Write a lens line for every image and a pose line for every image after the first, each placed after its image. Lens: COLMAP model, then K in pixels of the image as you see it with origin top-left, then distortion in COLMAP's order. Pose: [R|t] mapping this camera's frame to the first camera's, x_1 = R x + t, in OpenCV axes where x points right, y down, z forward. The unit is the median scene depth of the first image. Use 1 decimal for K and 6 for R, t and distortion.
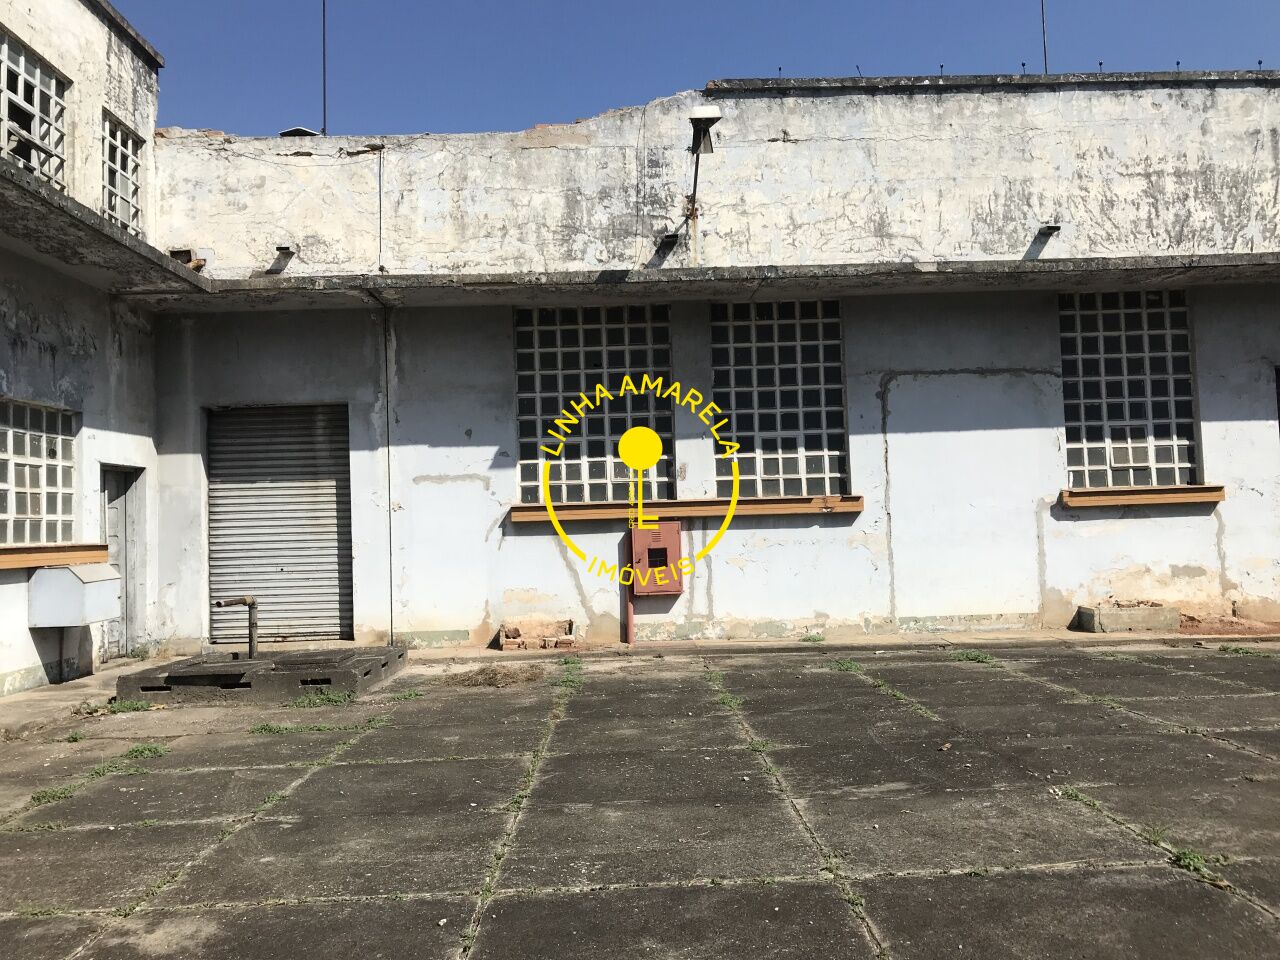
lens RADIAL K [[1060.4, 0, 641.0], [0, 1060.4, 468.0], [0, 0, 1]] dist [0.050159, -0.065842]
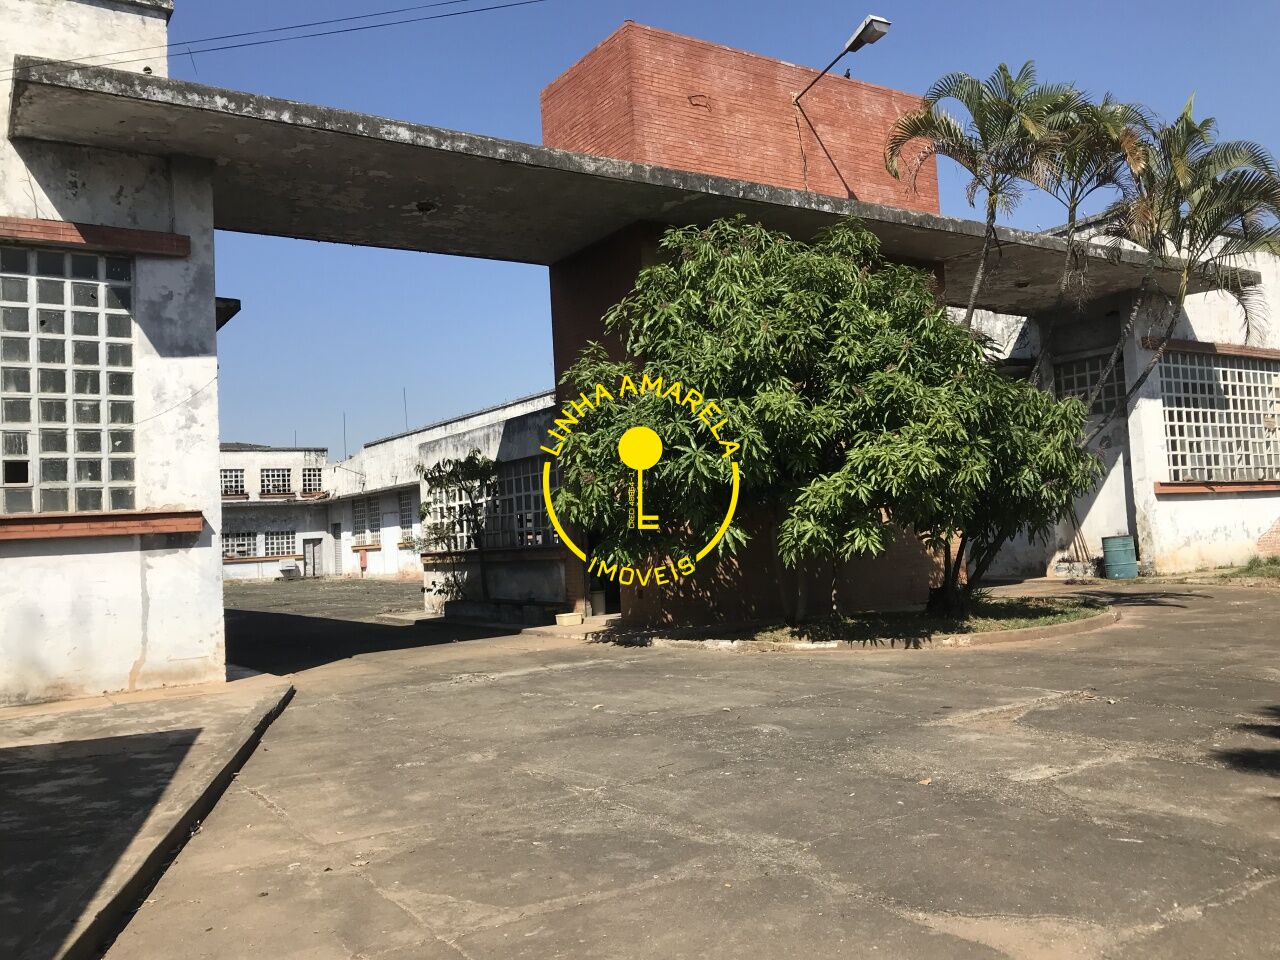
lens RADIAL K [[1060.4, 0, 634.6], [0, 1060.4, 470.8], [0, 0, 1]] dist [0.050159, -0.065842]
pose [[0.527203, -0.052168, -0.848136, 4.305338], [0.083469, 0.996466, -0.009407, -0.137513], [0.845630, -0.065833, 0.529694, -0.327130]]
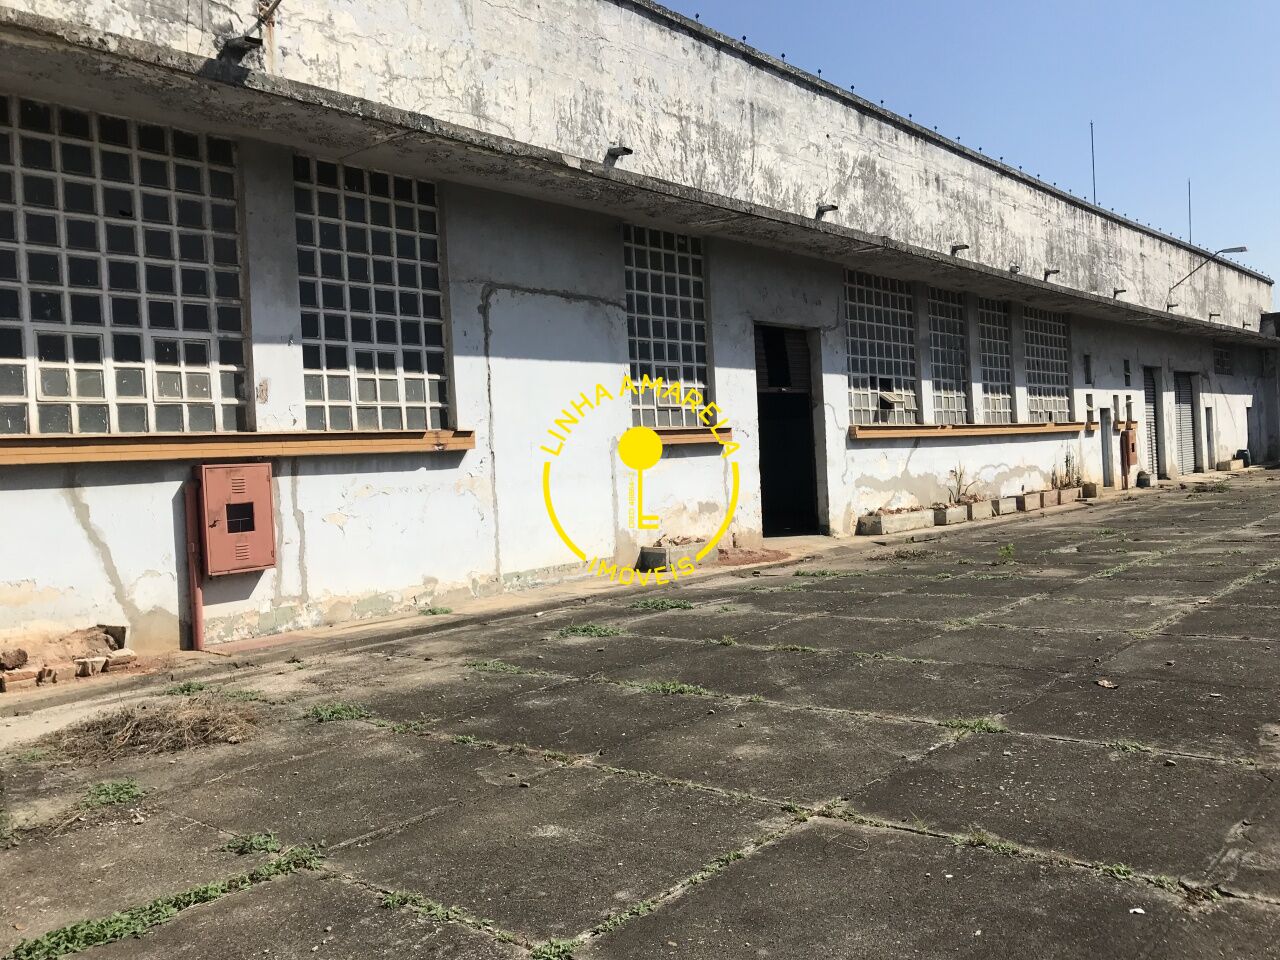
lens RADIAL K [[1060.4, 0, 636.9], [0, 1060.4, 467.2], [0, 0, 1]] dist [0.050159, -0.065842]
pose [[0.670083, -0.008929, 0.742233, -0.318751], [-0.010503, 0.999713, 0.021509, 0.036237], [-0.742212, -0.022208, 0.669797, 0.364568]]
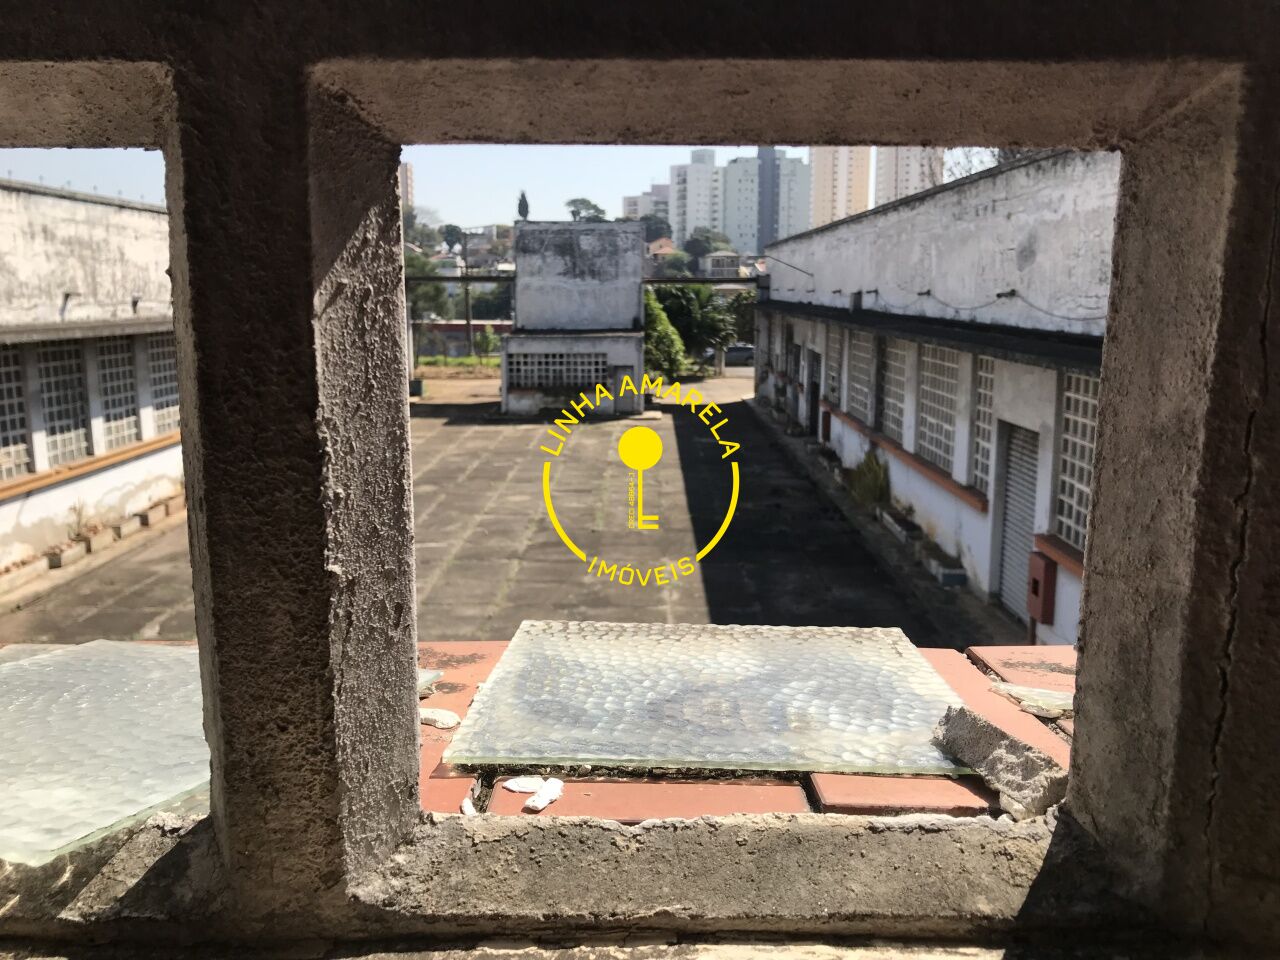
lens RADIAL K [[1060.4, 0, 633.5], [0, 1060.4, 480.8], [0, 0, 1]] dist [0.050159, -0.065842]
pose [[0.027462, -0.146530, 0.988825, -0.482775], [-0.059281, 0.987218, 0.147939, -0.263893], [-0.997864, -0.062681, 0.018424, 0.160599]]
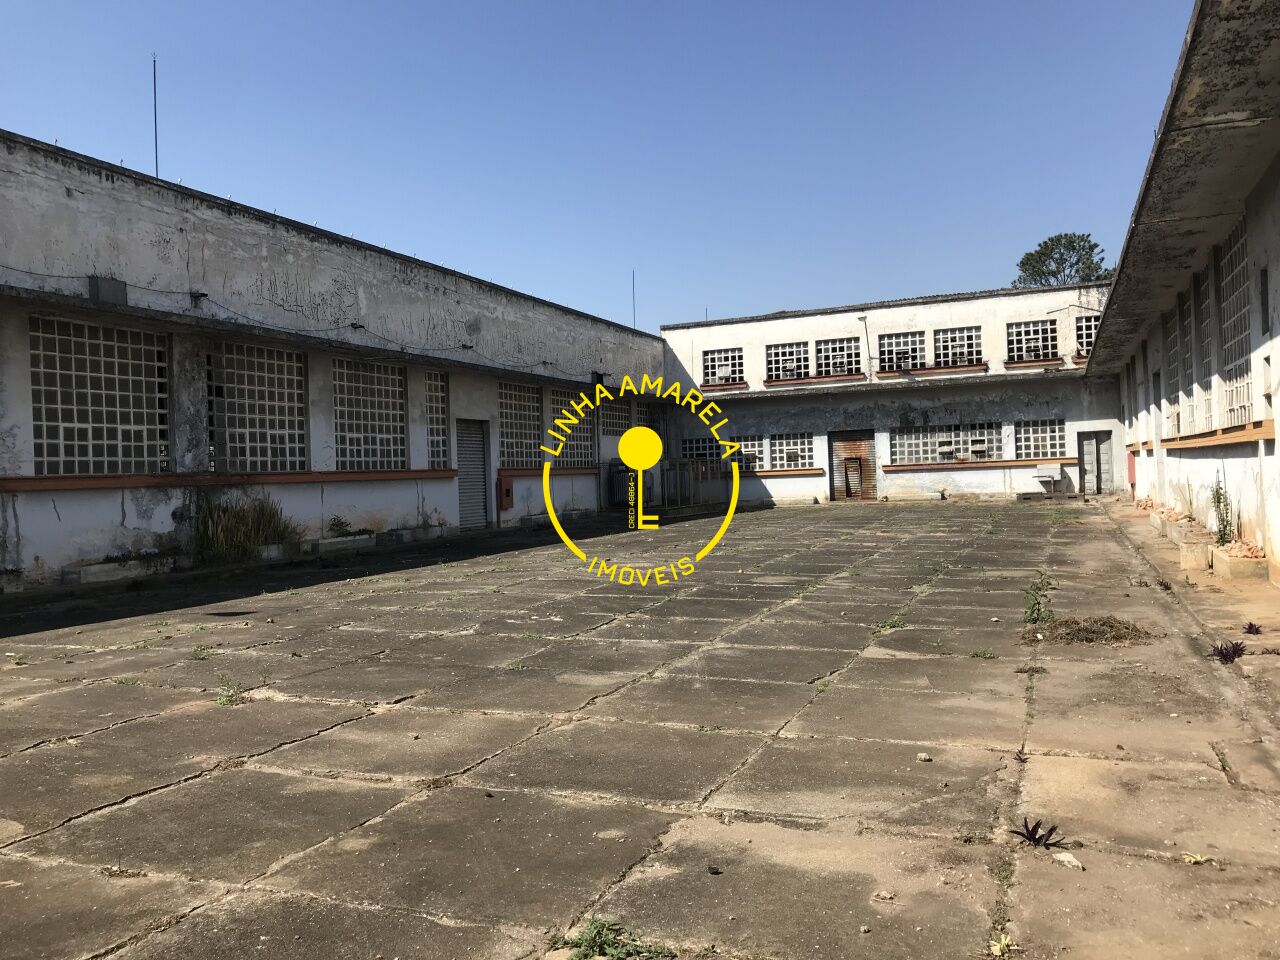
lens RADIAL K [[1060.4, 0, 622.4], [0, 1060.4, 477.8], [0, 0, 1]] dist [0.050159, -0.065842]
pose [[-0.397680, 0.047431, -0.916298, 2.704852], [0.104434, 0.994513, 0.006155, -0.027272], [0.911562, -0.093245, -0.400451, 0.923245]]
